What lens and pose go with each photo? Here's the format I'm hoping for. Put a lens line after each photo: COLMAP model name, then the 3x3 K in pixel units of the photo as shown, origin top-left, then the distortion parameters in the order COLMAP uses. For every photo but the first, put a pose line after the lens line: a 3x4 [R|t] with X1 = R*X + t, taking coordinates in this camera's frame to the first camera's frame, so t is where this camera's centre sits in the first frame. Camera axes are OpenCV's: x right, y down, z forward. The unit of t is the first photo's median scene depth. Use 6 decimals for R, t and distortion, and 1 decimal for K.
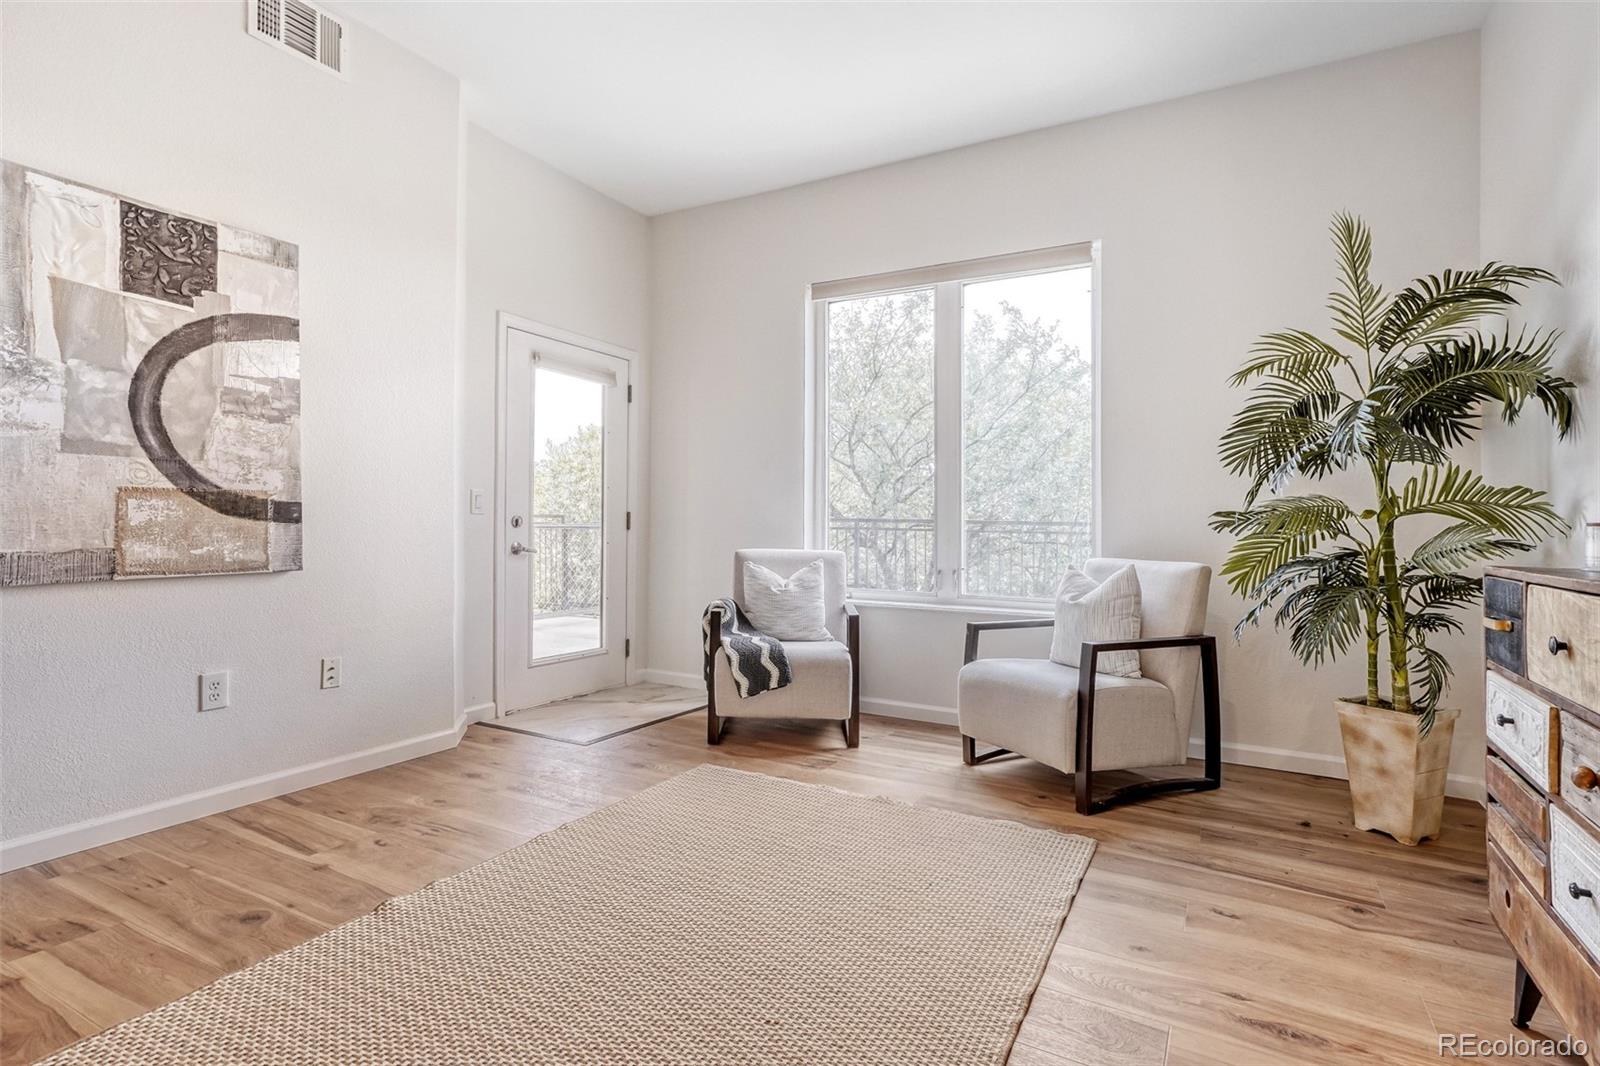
lens RADIAL K [[768.6, 0, 832.8], [0, 768.6, 496.7], [0, 0, 1]] dist [-0.023798, 0.005649]
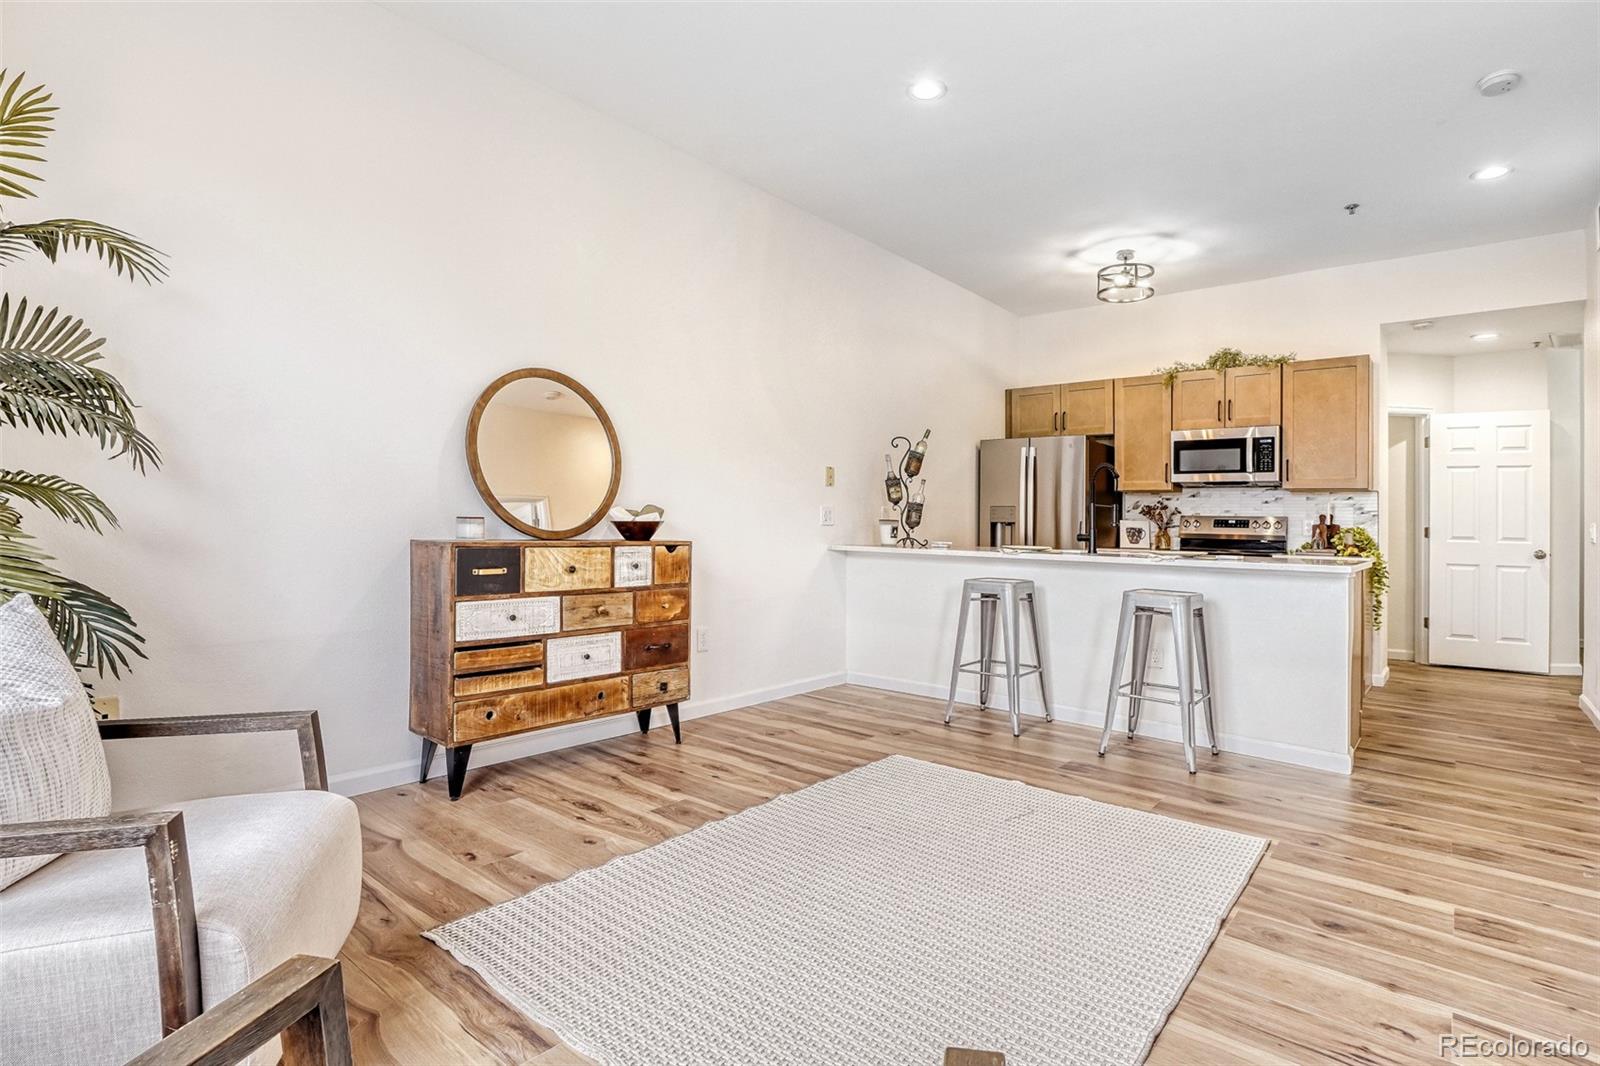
lens RADIAL K [[768.6, 0, 859.9], [0, 768.6, 497.6], [0, 0, 1]] dist [-0.023798, 0.005649]
pose [[-0.986737, -0.034141, 0.158698, -0.162356], [-0.045944, 0.996396, -0.071307, 0.052334], [-0.155691, -0.077652, -0.984749, 1.552351]]
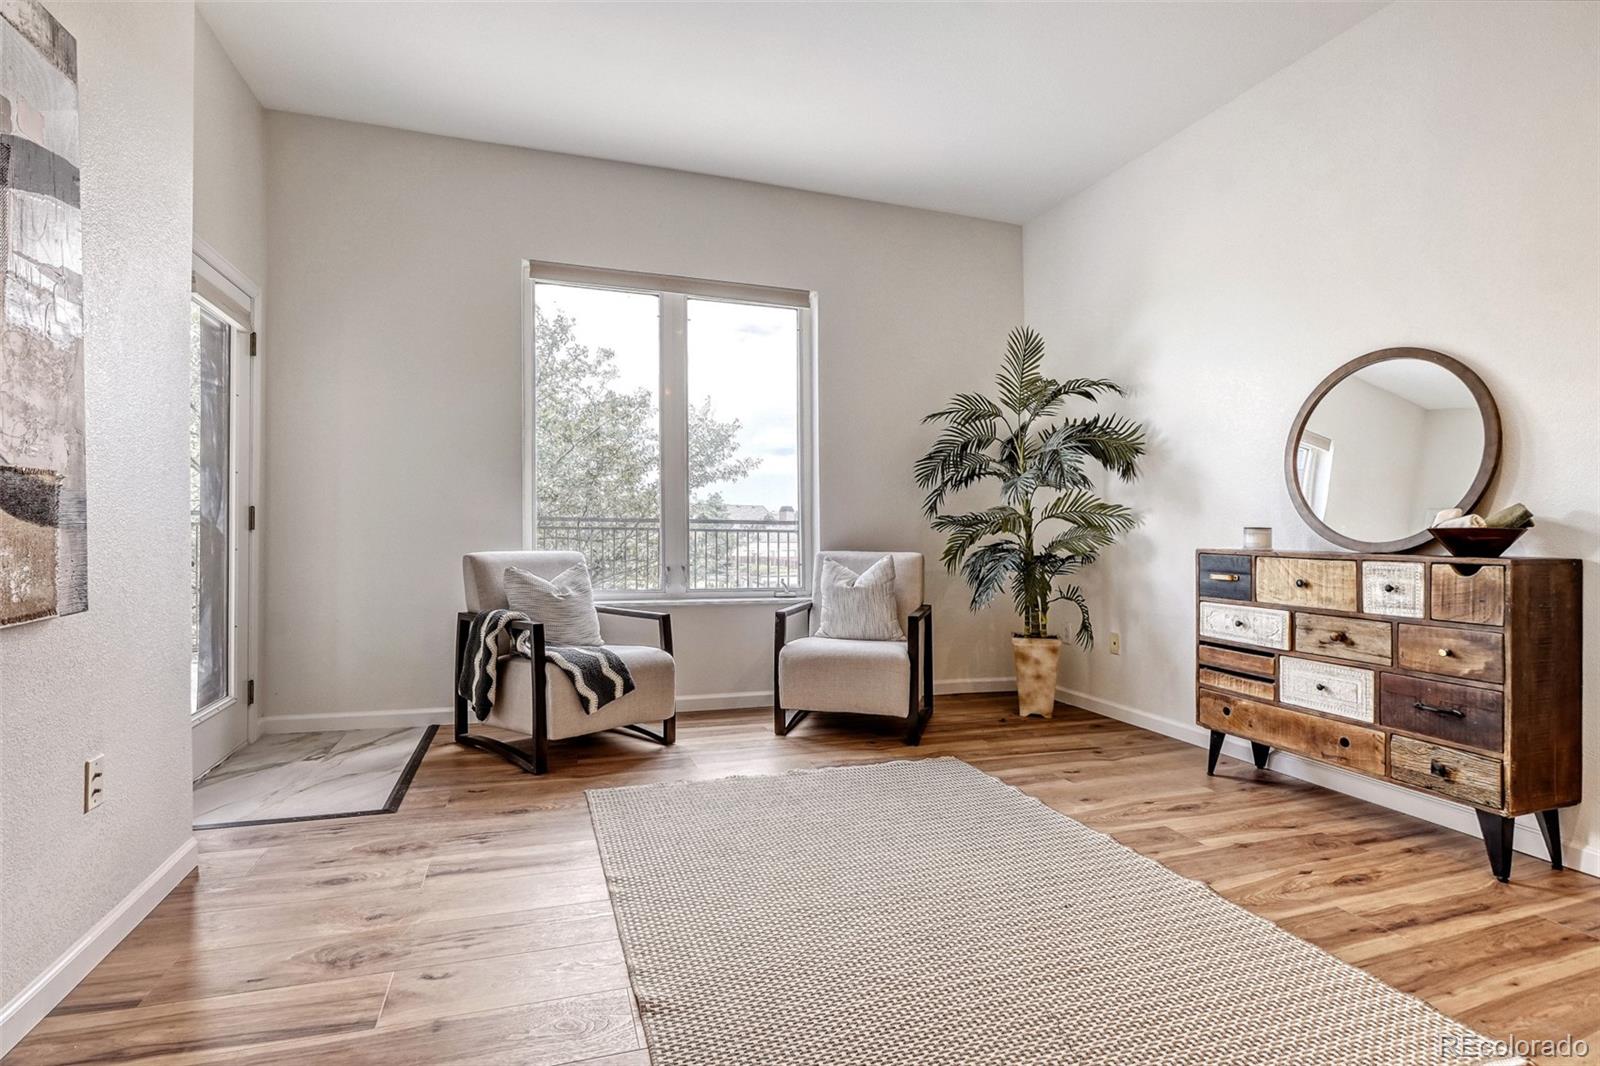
lens RADIAL K [[768.6, 0, 766.6], [0, 768.6, 505.0], [0, 0, 1]] dist [-0.023798, 0.005649]
pose [[0.705236, 0.013982, 0.708835, -0.795521], [-0.021291, 0.999772, 0.001462, 0.005676], [-0.708653, -0.016123, 0.705373, 0.254408]]
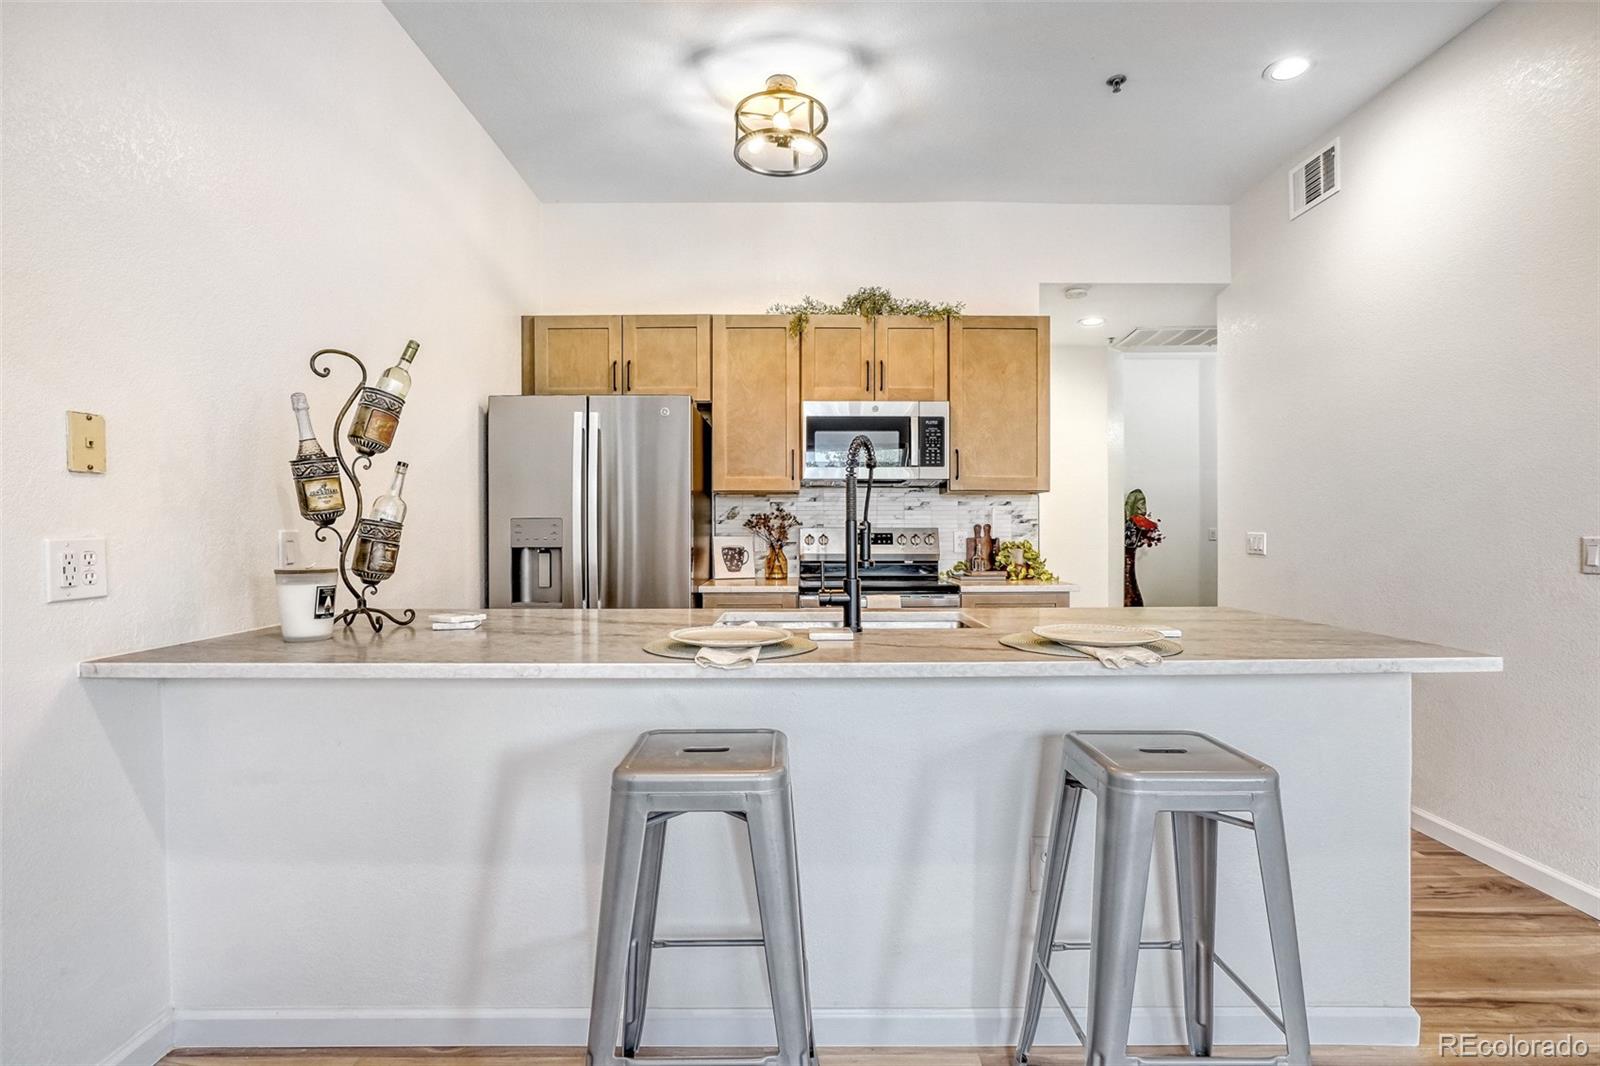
lens RADIAL K [[768.6, 0, 814.8], [0, 768.6, 524.1], [0, 0, 1]] dist [-0.023798, 0.005649]
pose [[-0.870163, -0.019828, -0.492365, 0.005565], [0.003028, 0.998956, -0.045581, -0.039720], [0.492755, -0.041154, -0.869194, 0.499087]]
